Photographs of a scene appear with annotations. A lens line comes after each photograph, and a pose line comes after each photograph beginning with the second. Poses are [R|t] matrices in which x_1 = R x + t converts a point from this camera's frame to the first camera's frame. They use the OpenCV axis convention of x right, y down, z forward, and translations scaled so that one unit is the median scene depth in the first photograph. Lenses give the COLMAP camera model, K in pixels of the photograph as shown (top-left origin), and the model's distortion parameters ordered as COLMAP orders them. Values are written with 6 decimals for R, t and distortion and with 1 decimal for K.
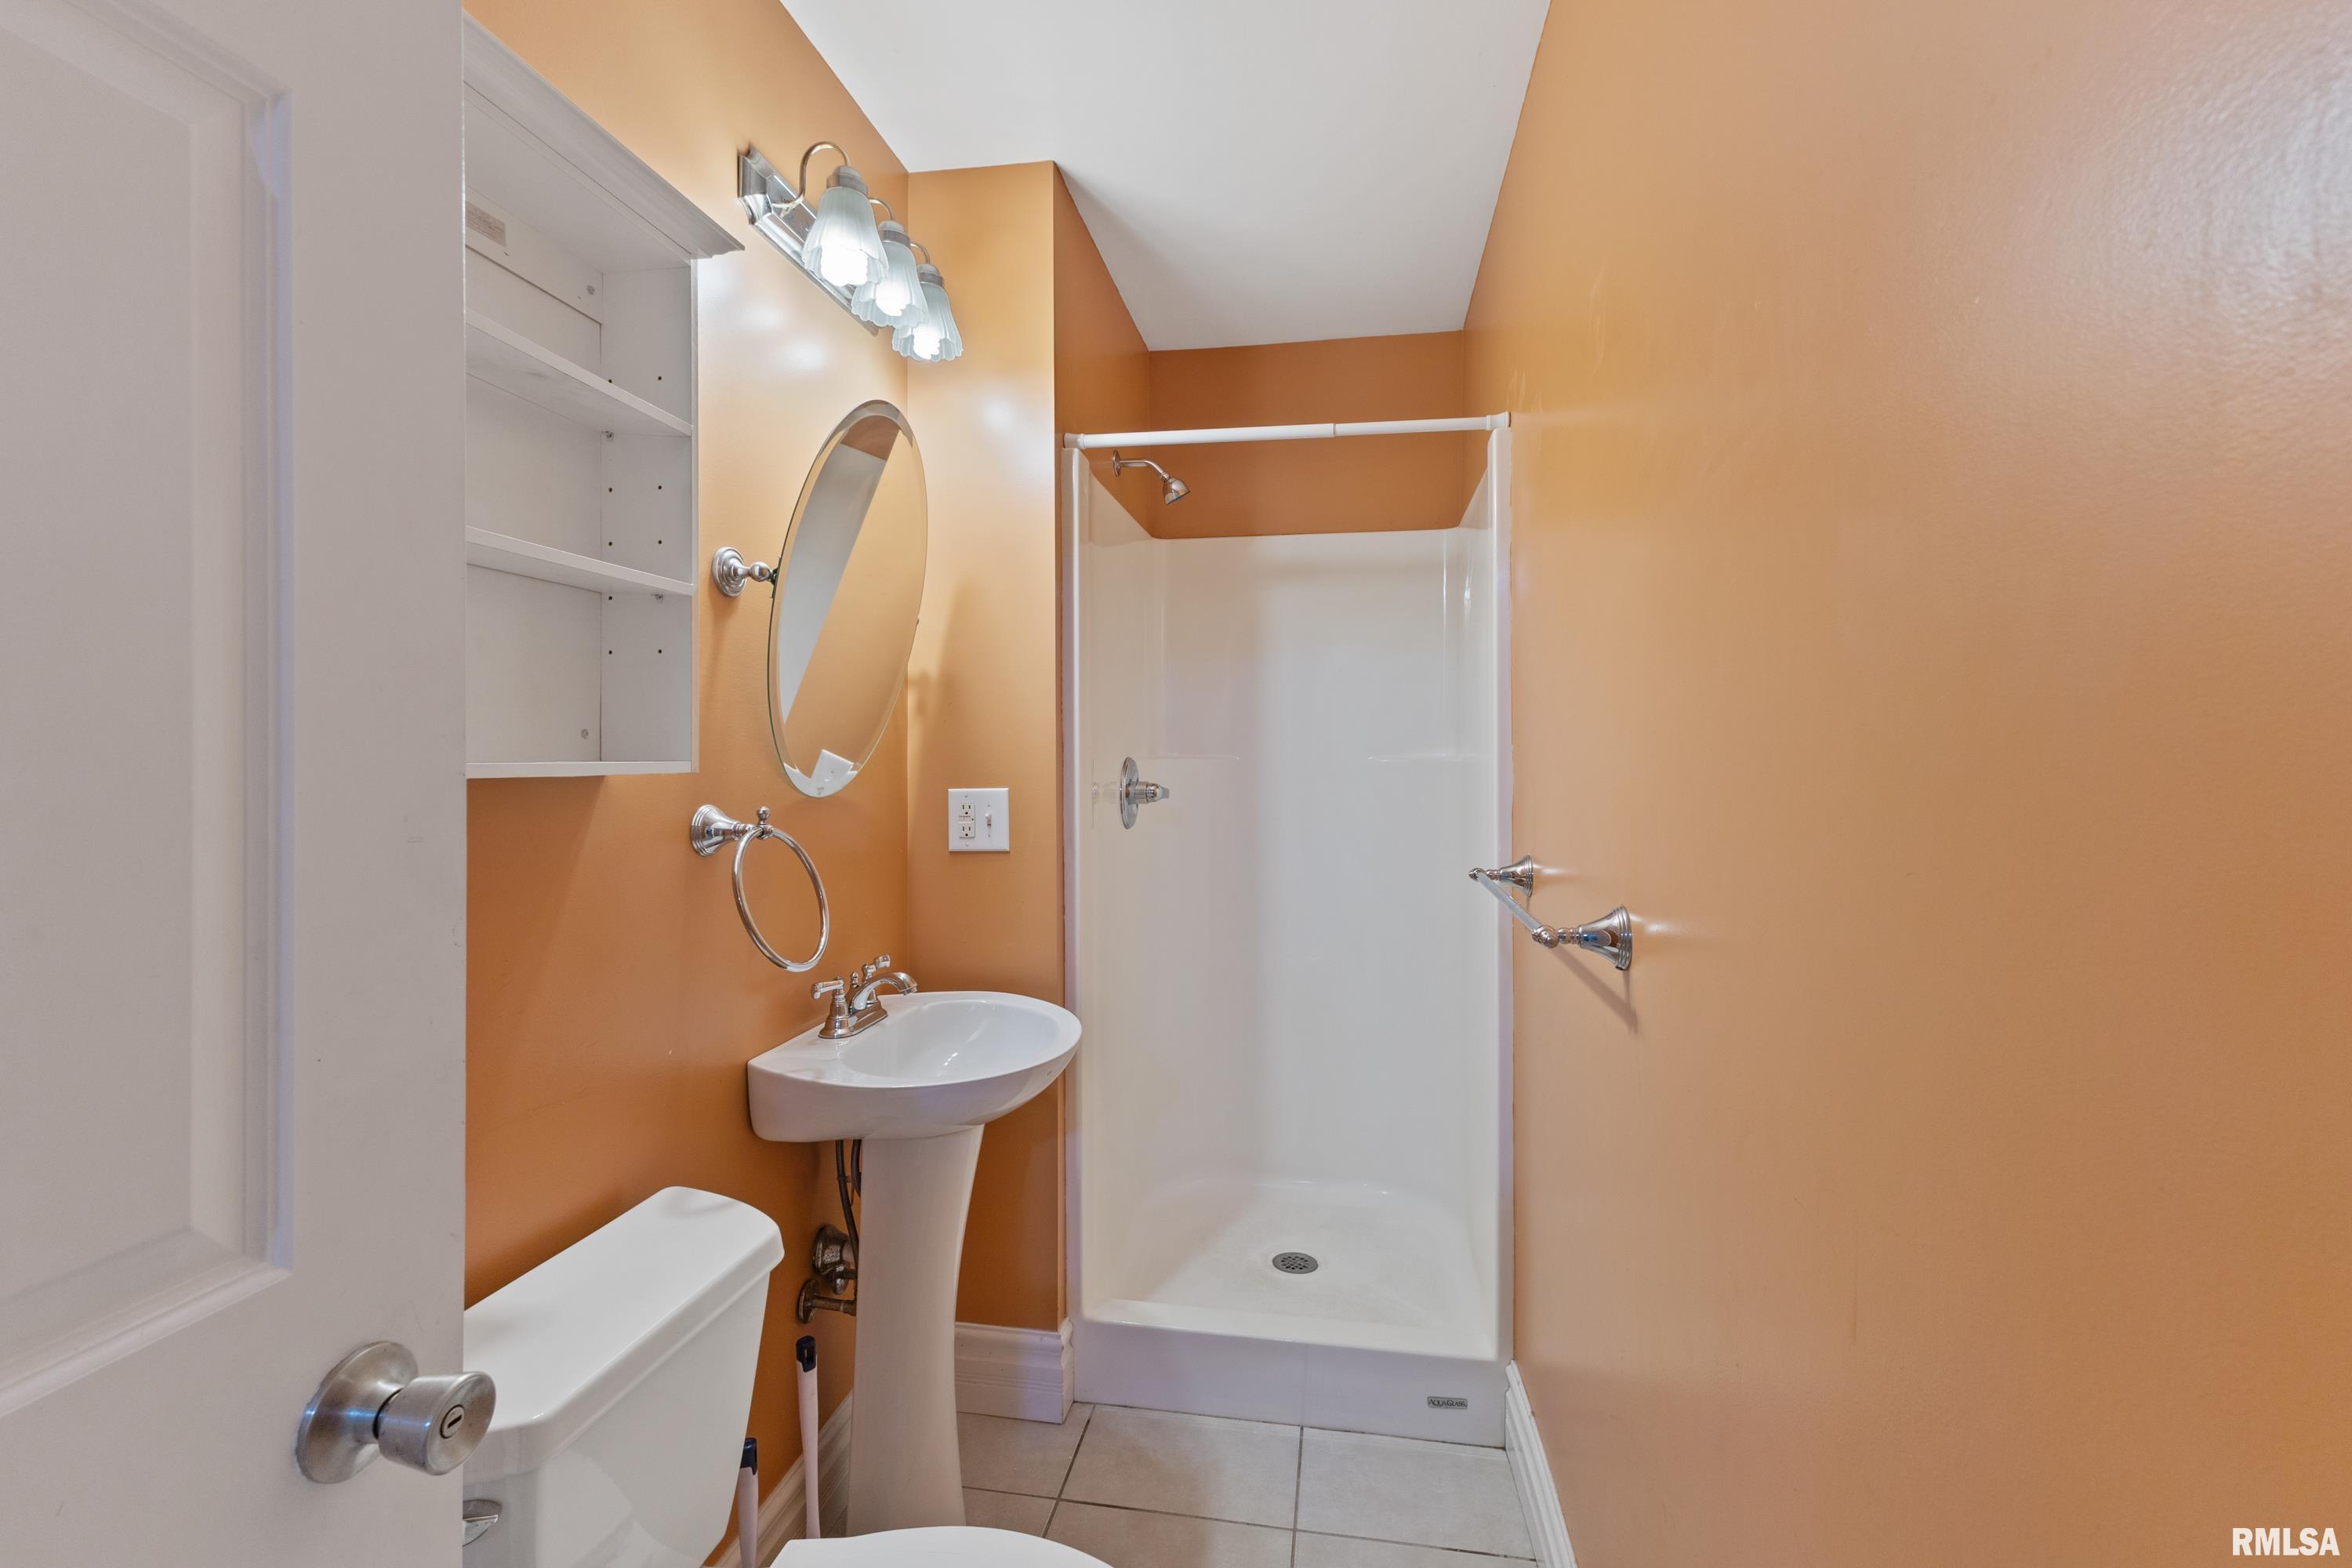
lens RADIAL K [[1020.9, 0, 1176.0], [0, 1020.9, 784.0], [0, 0, 1]] dist [-0.000277, -0.000008]
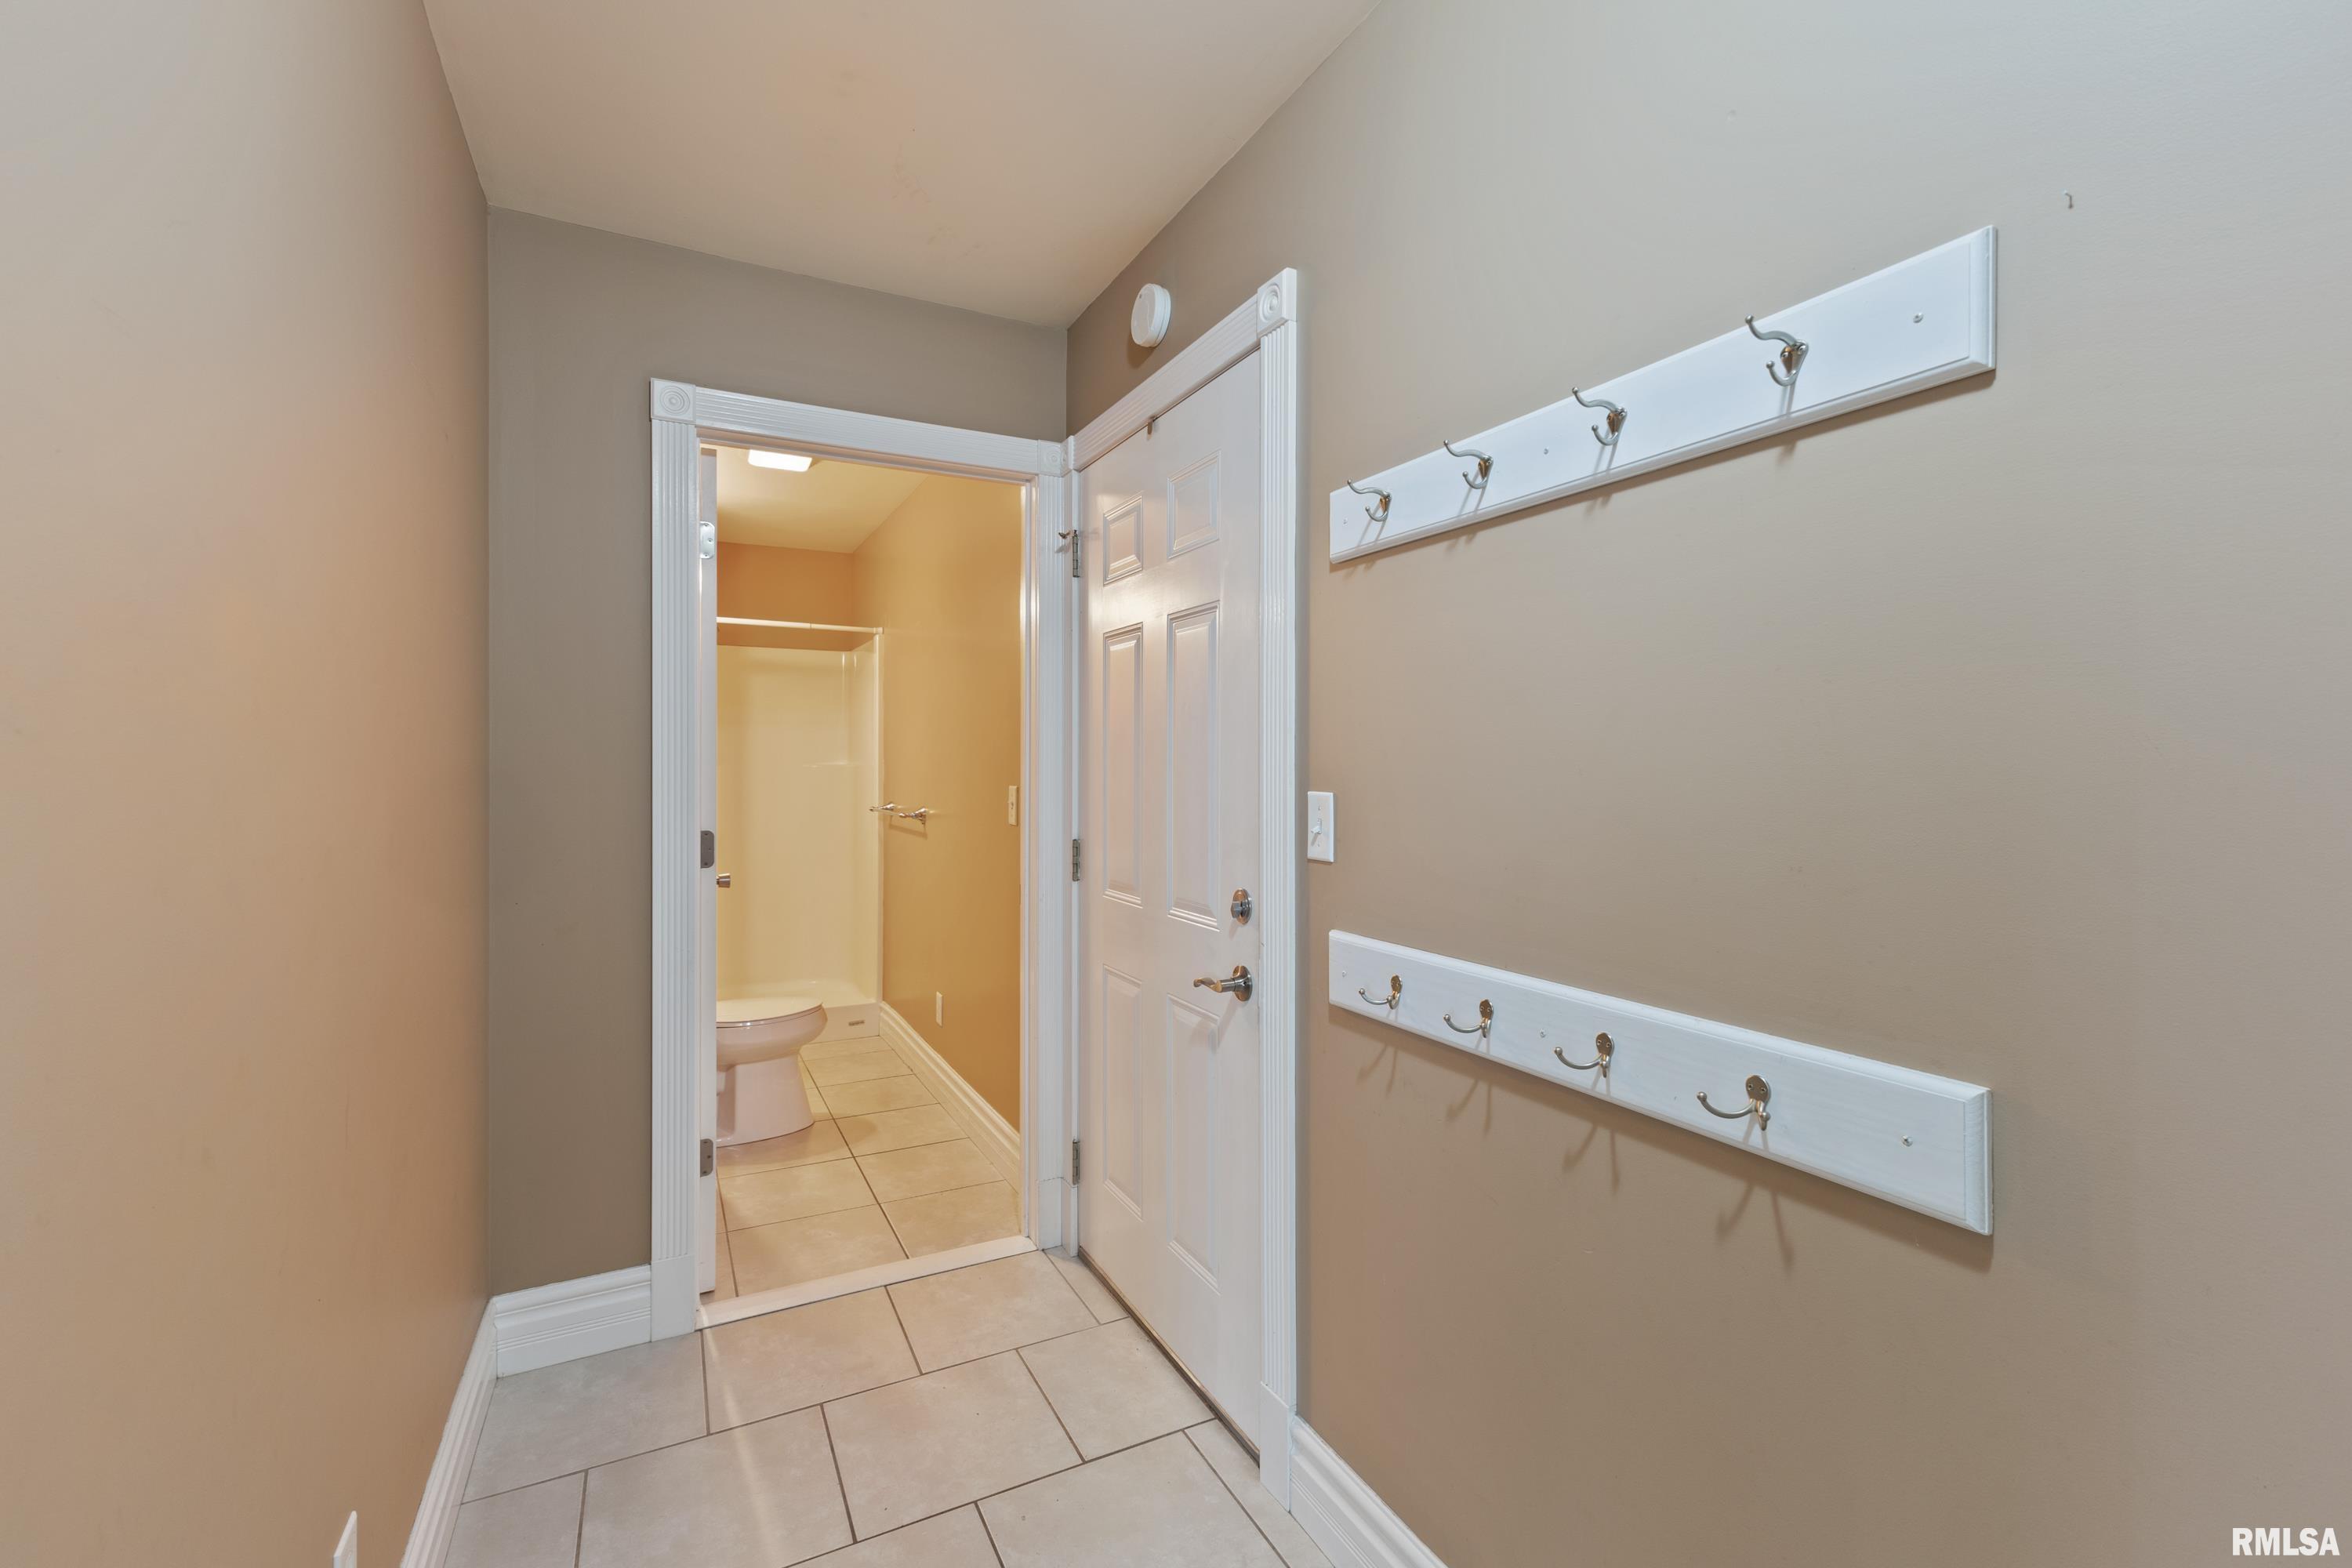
lens RADIAL K [[1020.9, 0, 1176.0], [0, 1020.9, 784.0], [0, 0, 1]] dist [-0.000277, -0.000008]
pose [[0.802735, -0.001115, 0.596335, -0.601473], [0.005313, 0.999972, -0.005282, 0.039860], [-0.596313, 0.007408, 0.802718, -1.465474]]
